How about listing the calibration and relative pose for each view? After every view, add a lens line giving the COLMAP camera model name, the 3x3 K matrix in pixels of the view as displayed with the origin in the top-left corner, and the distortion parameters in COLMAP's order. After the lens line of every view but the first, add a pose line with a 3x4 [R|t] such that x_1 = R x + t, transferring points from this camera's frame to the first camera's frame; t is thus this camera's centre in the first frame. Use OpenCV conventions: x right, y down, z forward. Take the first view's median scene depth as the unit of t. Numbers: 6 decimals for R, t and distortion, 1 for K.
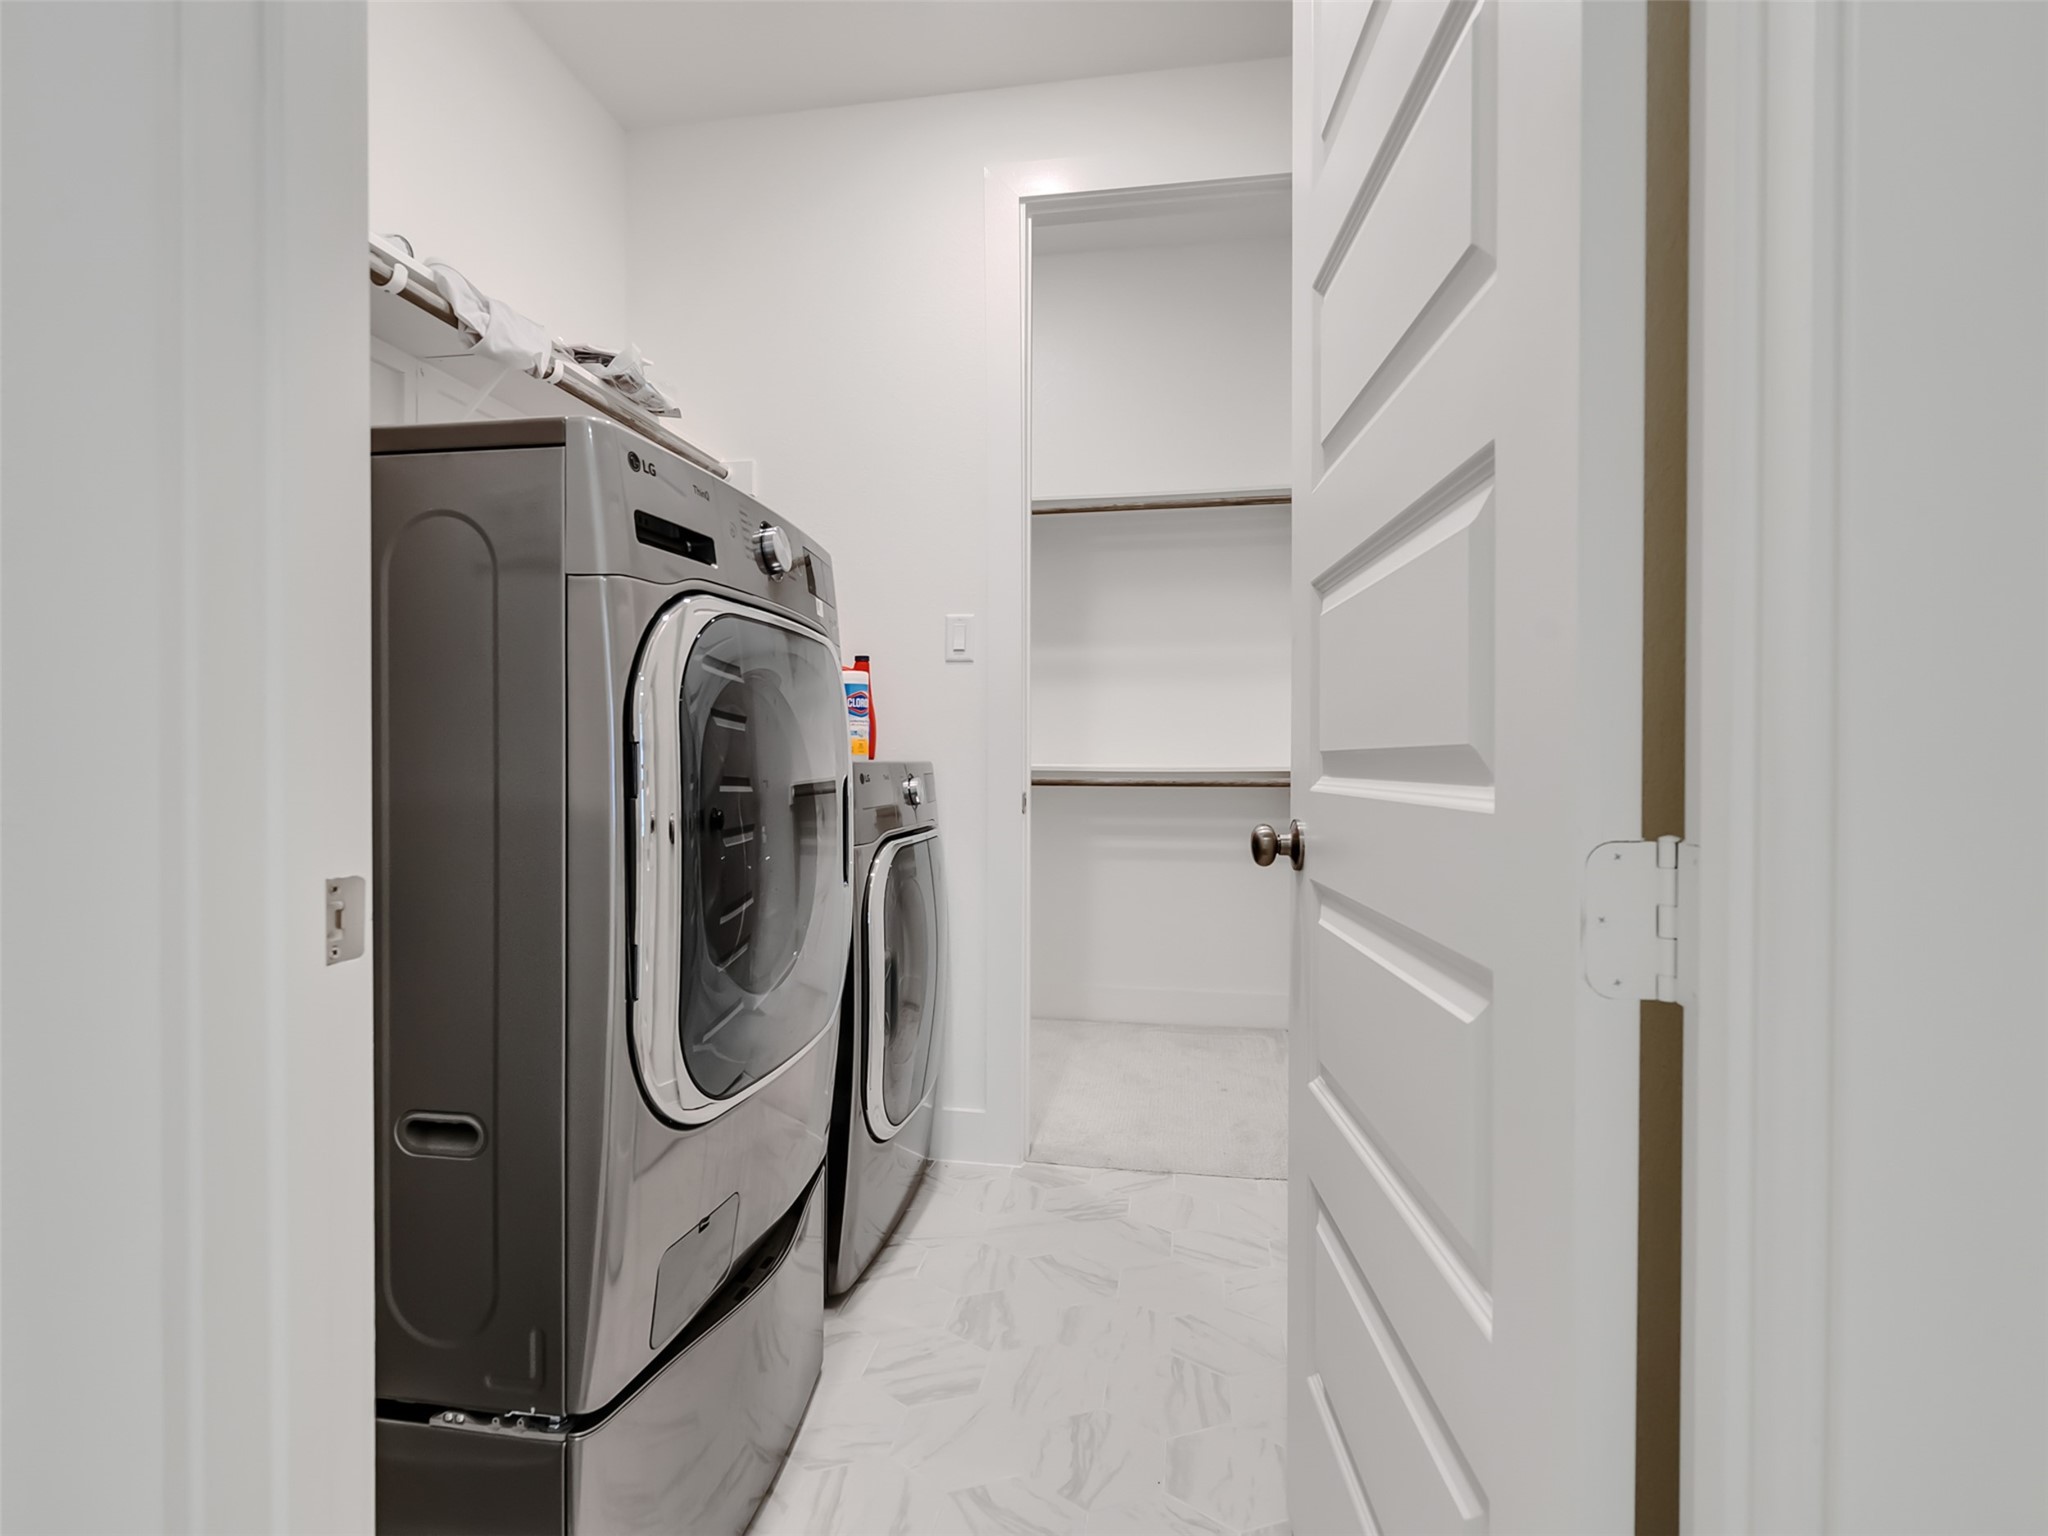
lens RADIAL K [[1045.9, 0, 1008.0], [0, 1045.9, 770.4], [0, 0, 1]] dist [-0.011124, 0.009134]
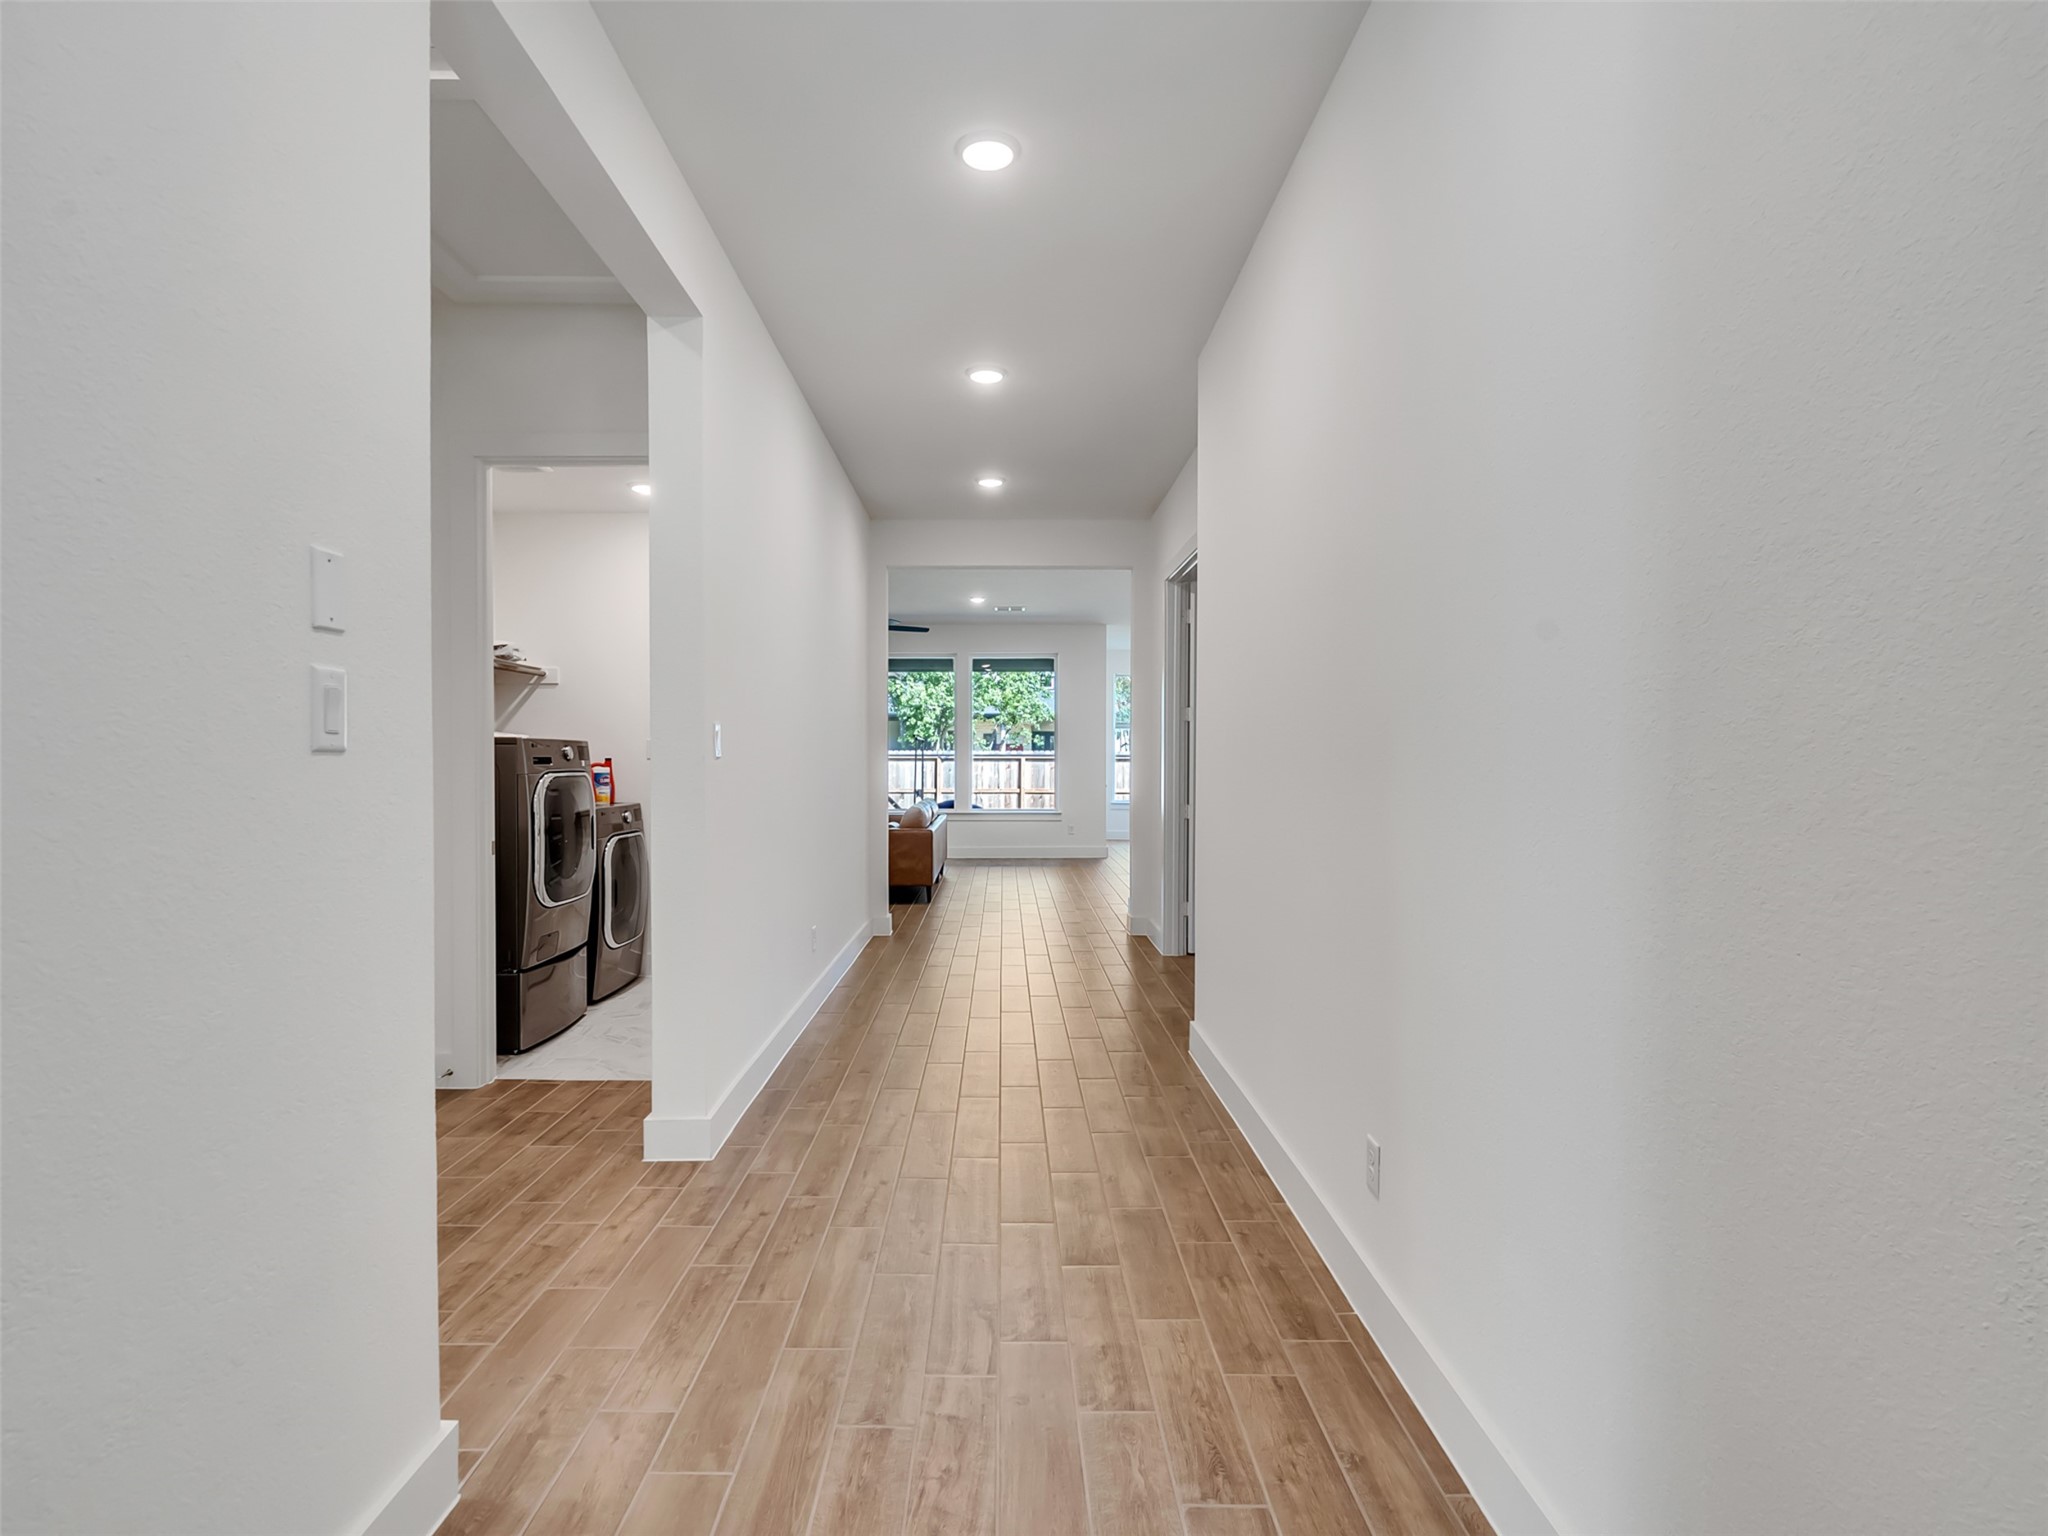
lens RADIAL K [[1045.9, 0, 1008.0], [0, 1045.9, 770.4], [0, 0, 1]] dist [-0.011124, 0.009134]
pose [[0.982763, -0.008943, 0.184656, 0.515612], [0.009735, 0.999947, -0.003382, -0.112220], [-0.184616, 0.005122, 0.982797, -2.420986]]
